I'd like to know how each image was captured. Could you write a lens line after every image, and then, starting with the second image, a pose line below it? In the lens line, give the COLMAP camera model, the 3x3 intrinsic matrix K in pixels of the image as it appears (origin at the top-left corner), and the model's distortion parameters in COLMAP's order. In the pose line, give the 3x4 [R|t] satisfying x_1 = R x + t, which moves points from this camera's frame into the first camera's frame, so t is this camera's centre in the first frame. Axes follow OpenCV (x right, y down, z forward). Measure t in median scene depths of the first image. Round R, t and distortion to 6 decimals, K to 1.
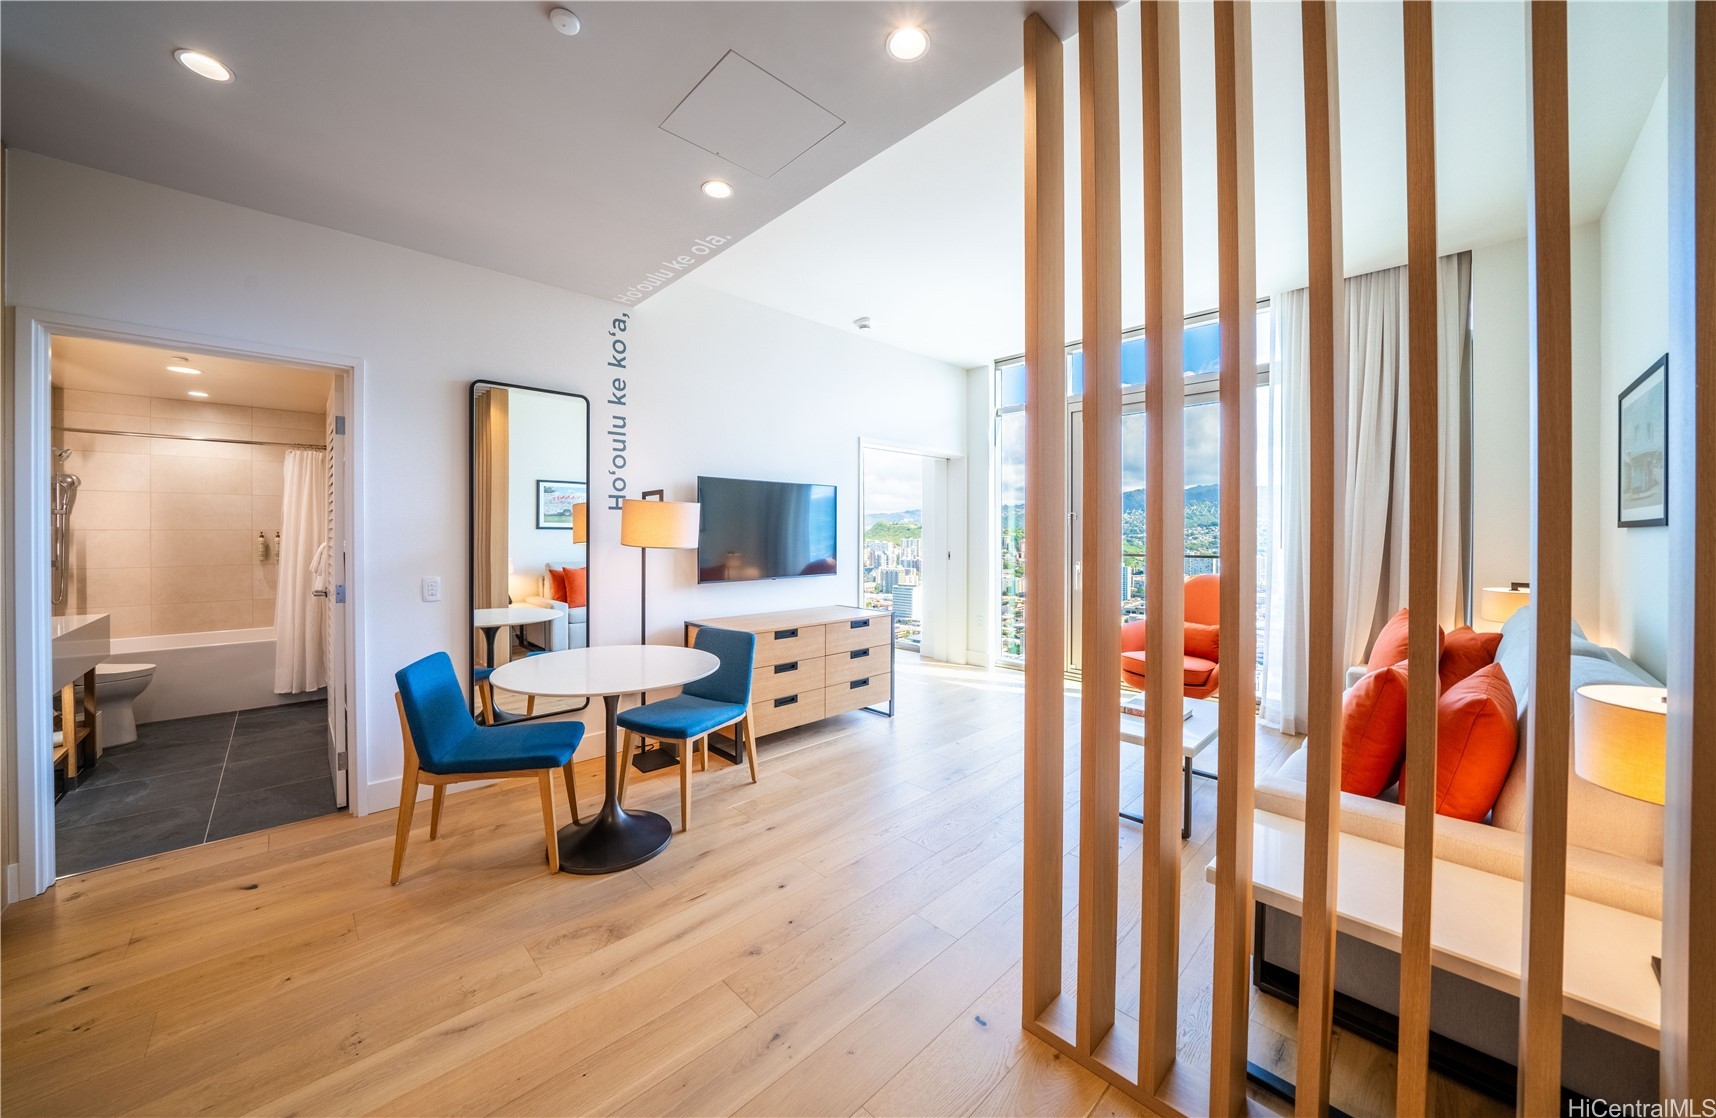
lens RADIAL K [[588.6, 0, 856.1], [0, 588.6, 543.6], [0, 0, 1]] dist [-0.037028, -0.000042]
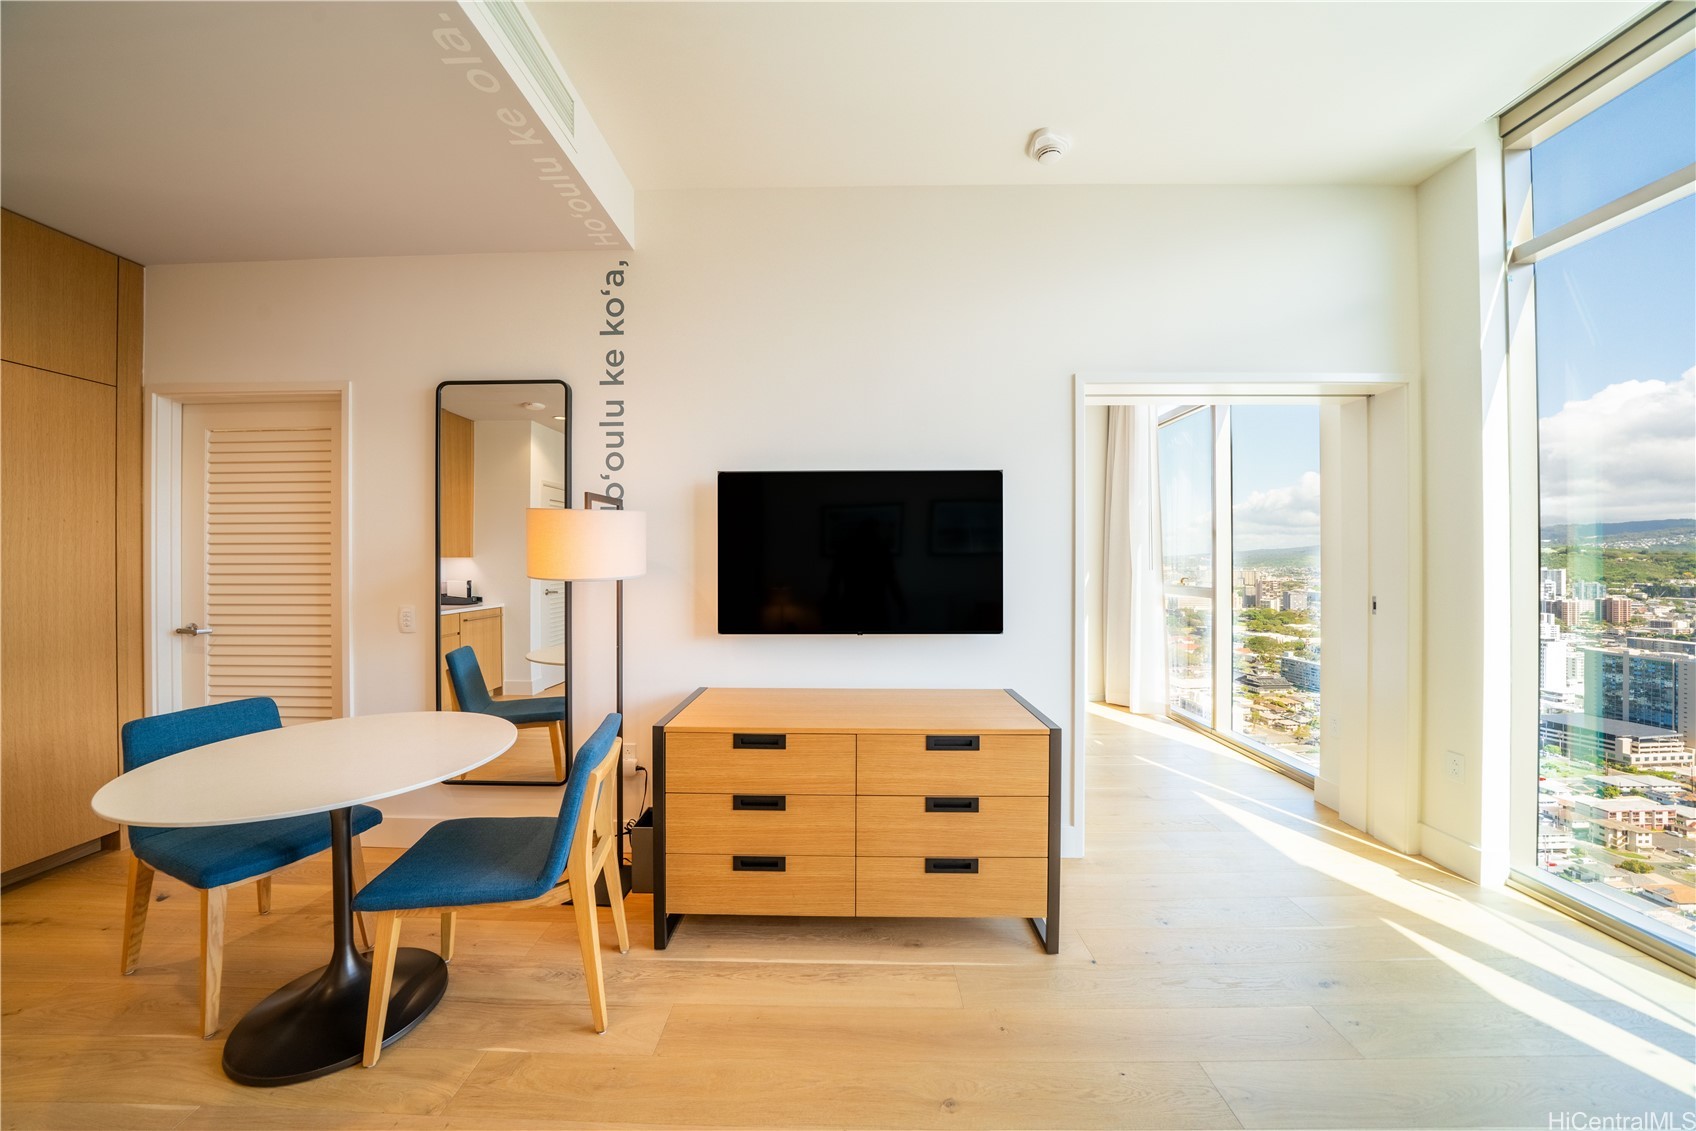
lens RADIAL K [[584.4, 0, 848.0], [0, 584.4, 565.5], [0, 0, 1]] dist [-0.032489, 0.004523]
pose [[0.703729, 0.002180, -0.710465, 0.326657], [-0.008775, 0.999946, -0.005624, -0.006701], [0.710414, 0.010192, 0.703710, 0.691436]]
